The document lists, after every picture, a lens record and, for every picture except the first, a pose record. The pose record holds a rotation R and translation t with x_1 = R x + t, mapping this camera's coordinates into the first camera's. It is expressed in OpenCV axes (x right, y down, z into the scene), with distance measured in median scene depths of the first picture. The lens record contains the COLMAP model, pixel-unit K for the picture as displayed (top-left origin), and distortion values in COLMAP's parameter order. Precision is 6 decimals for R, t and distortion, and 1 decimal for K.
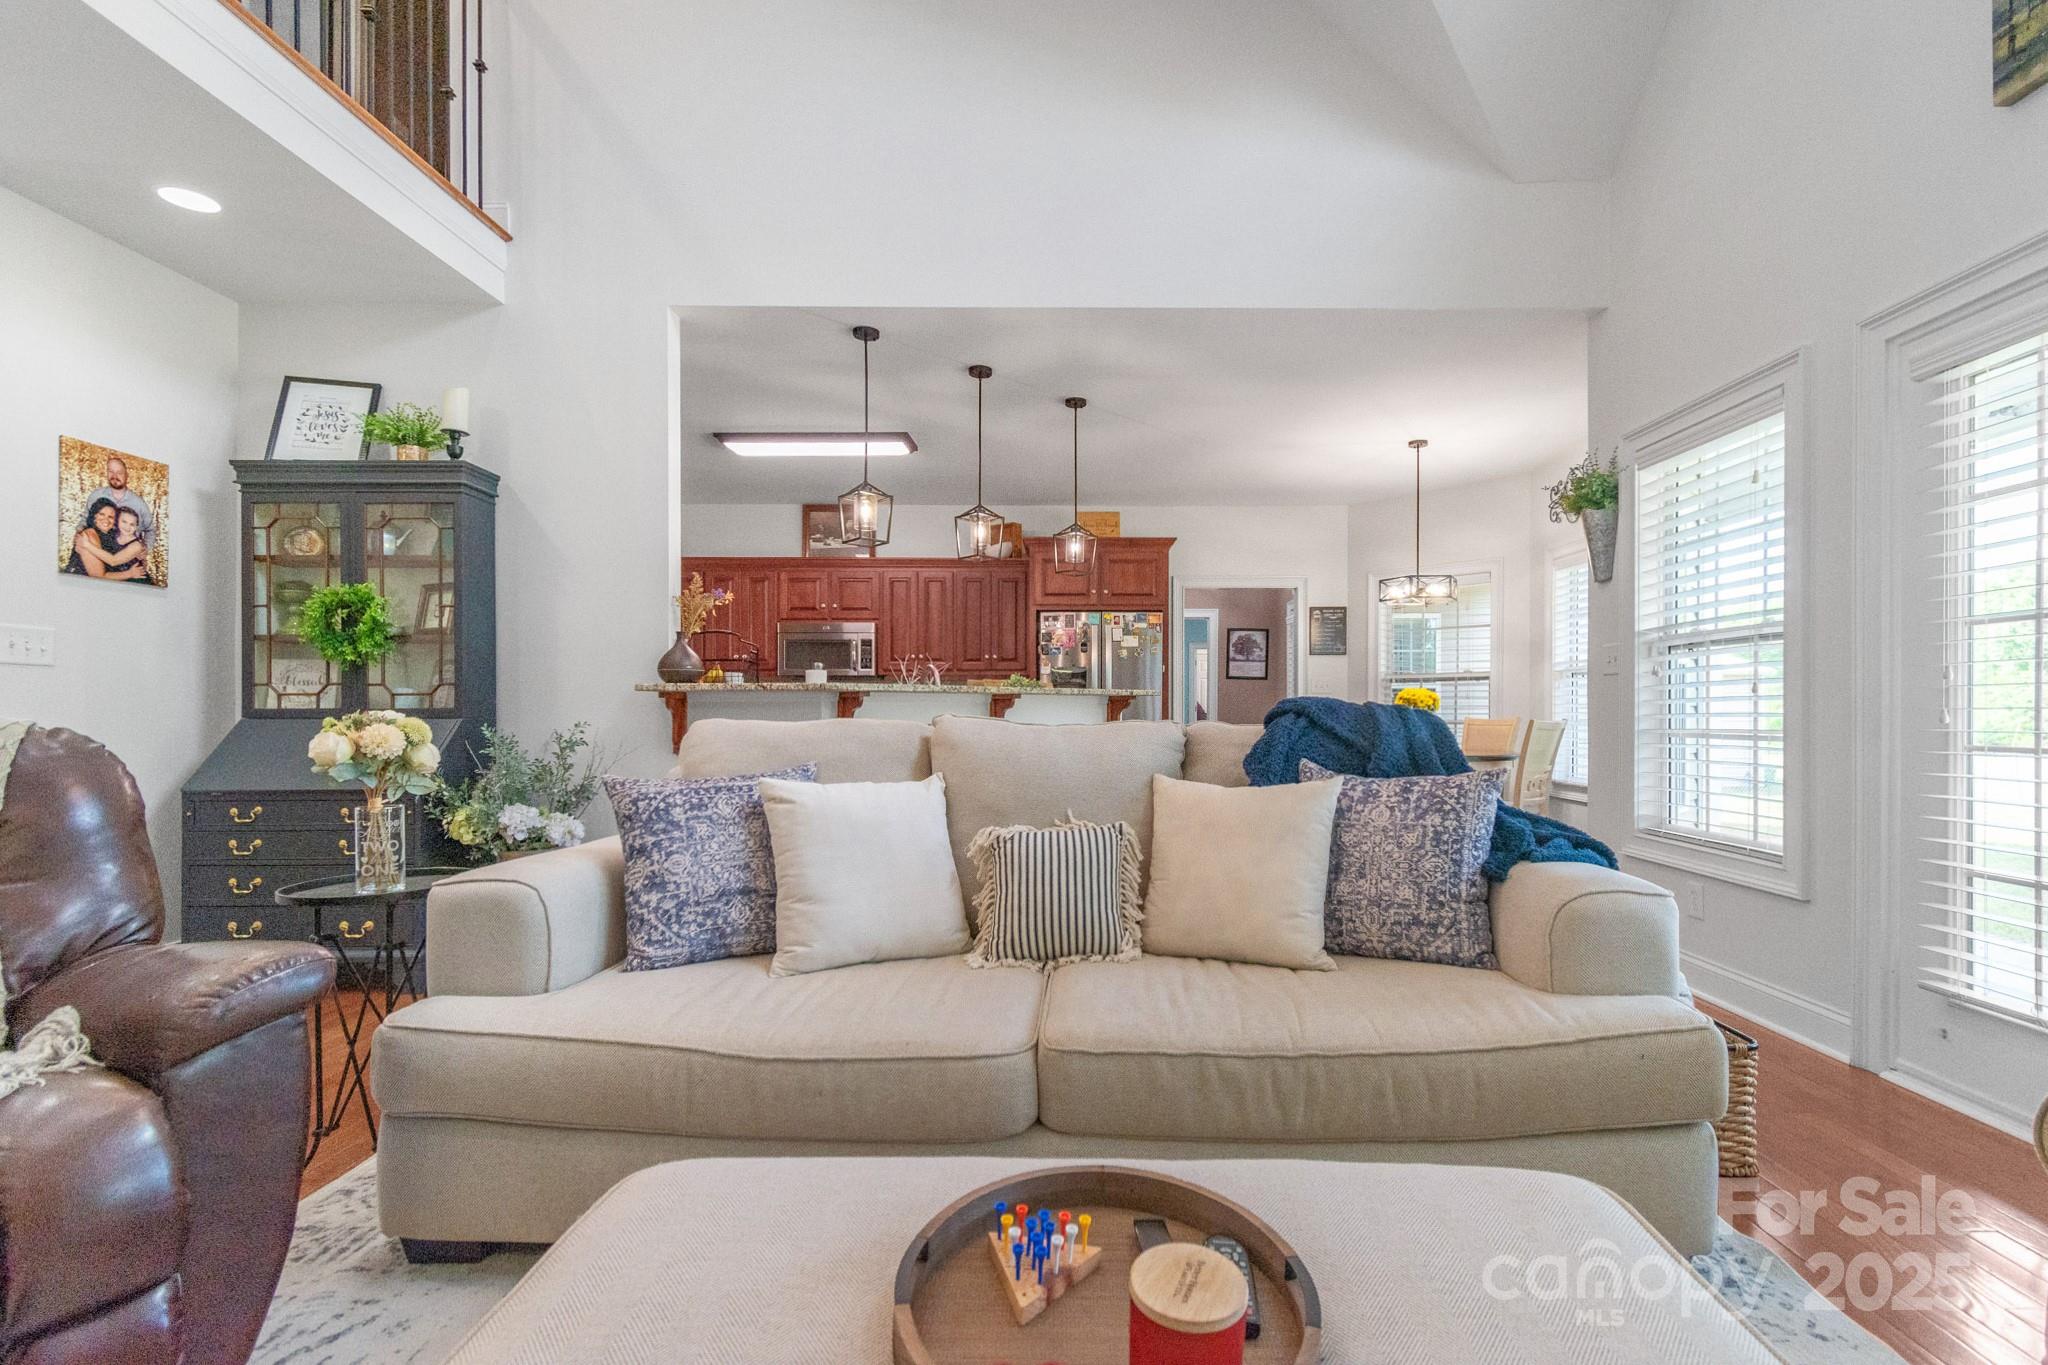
lens RADIAL K [[929.8, 0, 1043.6], [0, 929.8, 706.3], [0, 0, 1]] dist [0.007641, -0.000780]
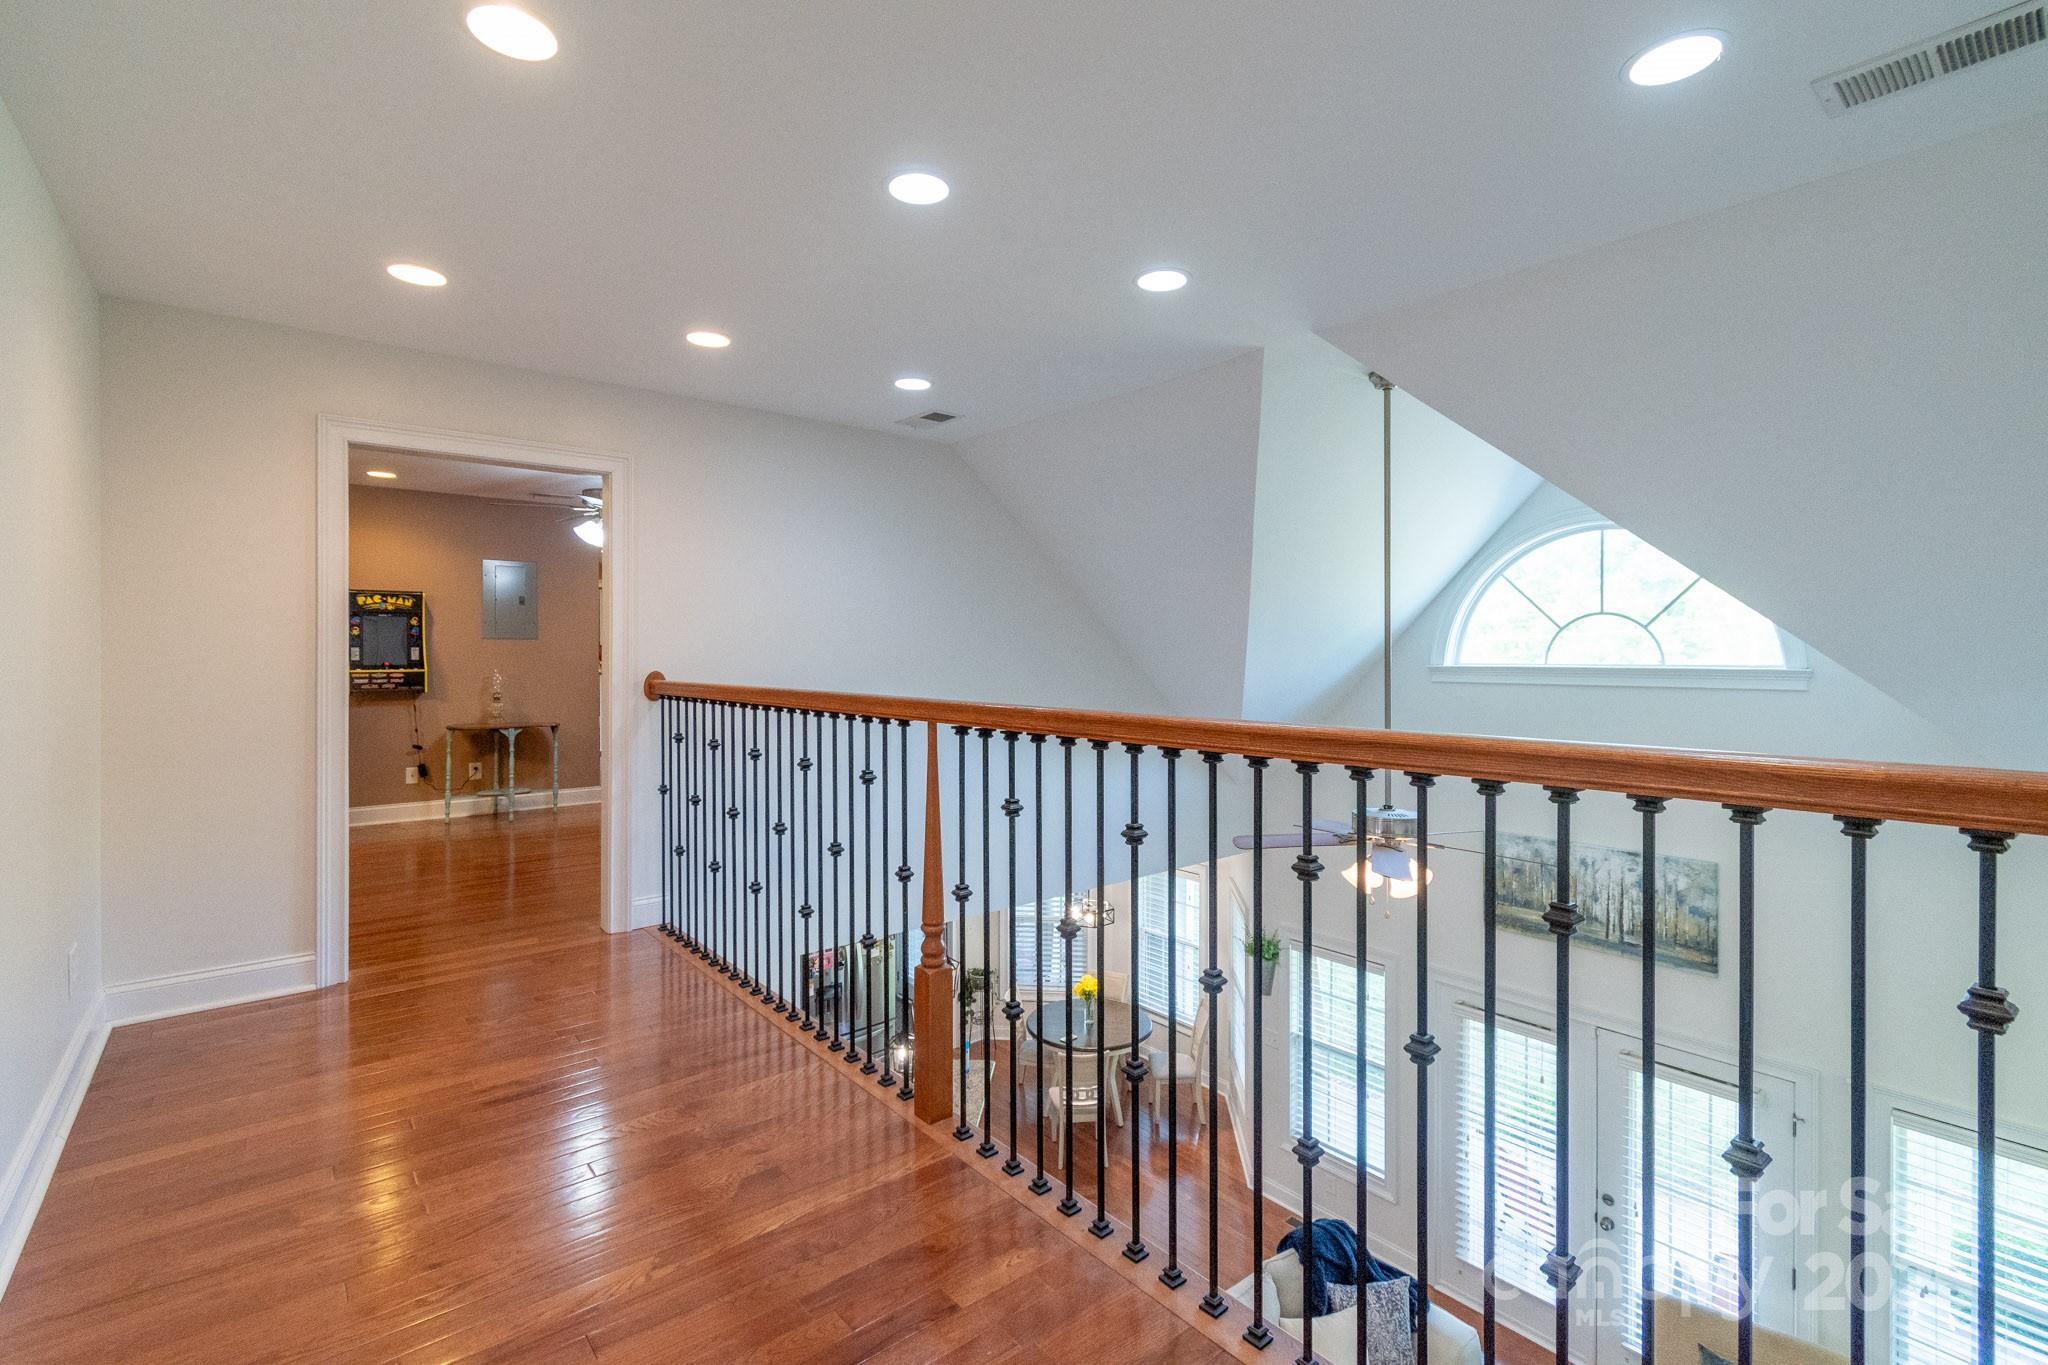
lens RADIAL K [[929.8, 0, 1006.2], [0, 929.8, 658.9], [0, 0, 1]] dist [0.007641, -0.000780]
pose [[0.785288, 0.000850, 0.619131, -0.990626], [-0.004655, 0.999979, 0.004531, -0.839094], [-0.619114, -0.006440, 0.785275, -0.134687]]
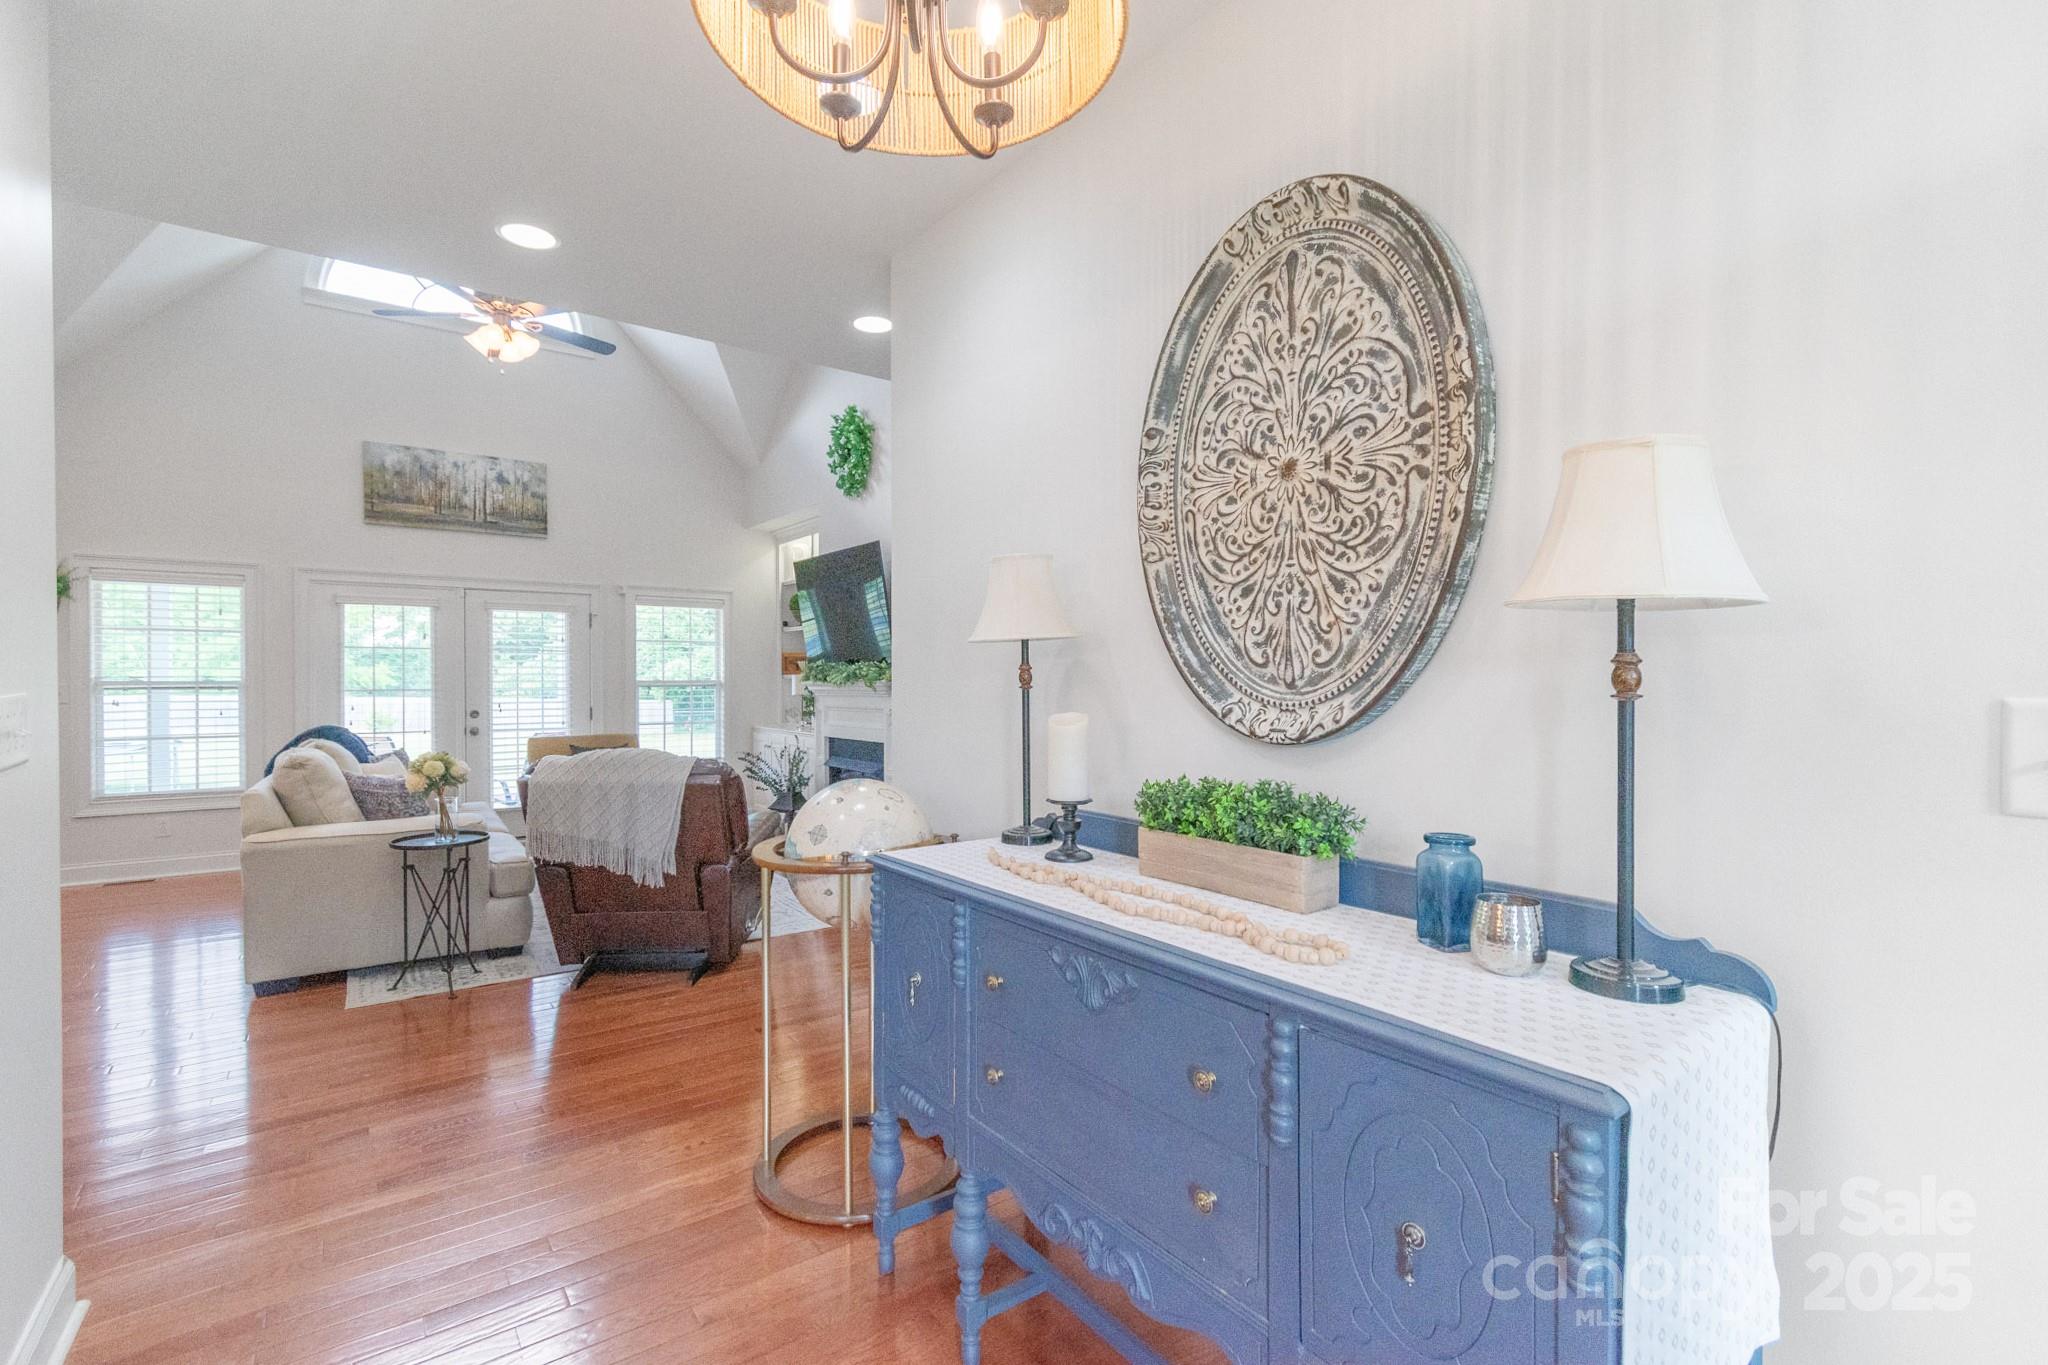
lens RADIAL K [[929.8, 0, 1024.2], [0, 929.8, 689.5], [0, 0, 1]] dist [0.007641, -0.000780]
pose [[-0.594440, -0.006253, 0.804115, -1.623614], [-0.001072, 0.999975, 0.006983, -0.073036], [-0.804139, 0.003289, -0.594432, 0.648306]]
